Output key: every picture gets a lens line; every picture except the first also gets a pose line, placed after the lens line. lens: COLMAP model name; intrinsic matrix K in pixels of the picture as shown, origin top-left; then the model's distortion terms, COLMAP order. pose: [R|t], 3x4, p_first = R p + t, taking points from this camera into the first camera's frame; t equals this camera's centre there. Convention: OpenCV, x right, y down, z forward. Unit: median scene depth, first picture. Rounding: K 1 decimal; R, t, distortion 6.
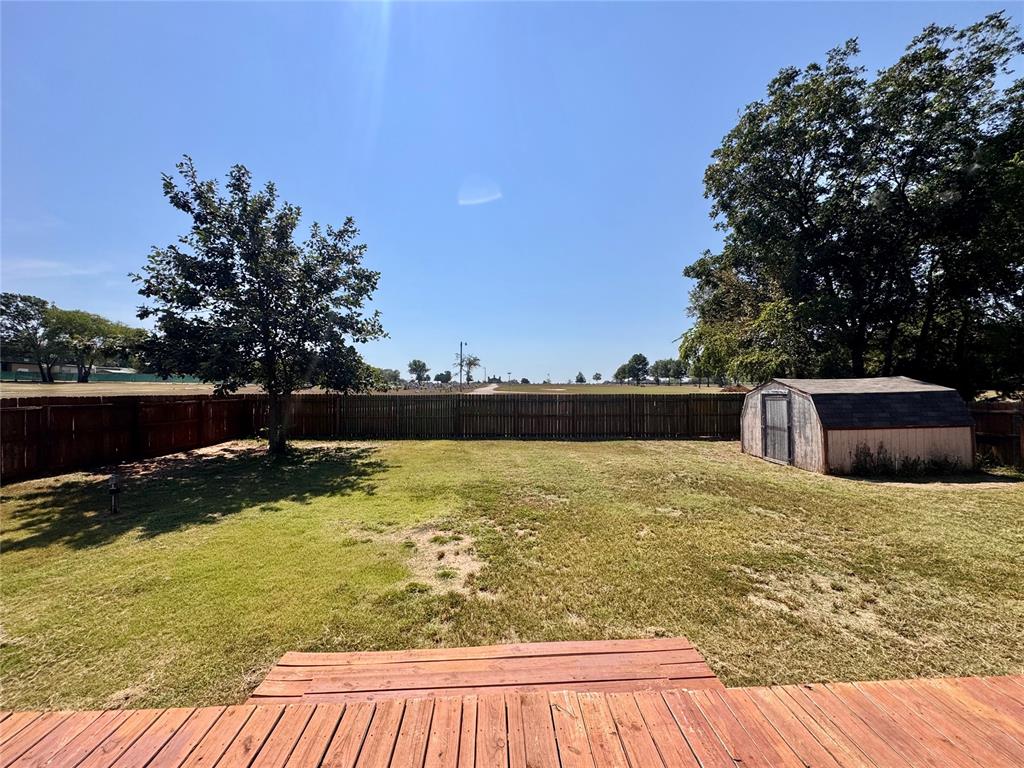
lens RADIAL K [[407.0, 0, 515.6], [0, 407.0, 381.6], [0, 0, 1]] dist [-0.002590, -0.000023]
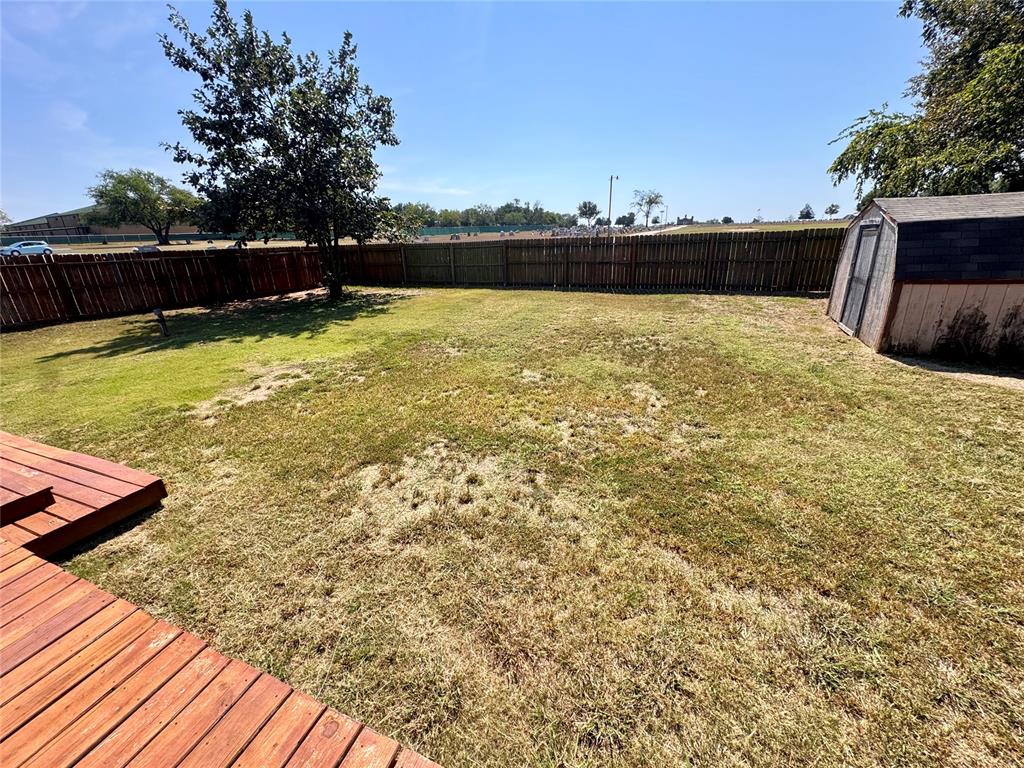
lens RADIAL K [[407.0, 0, 510.6], [0, 407.0, 381.8], [0, 0, 1]] dist [-0.002590, -0.000023]
pose [[0.904124, 0.113180, -0.412006, 0.498807], [0.041507, 0.936452, 0.348332, 0.018113], [0.425248, -0.332036, 0.841971, 0.173814]]
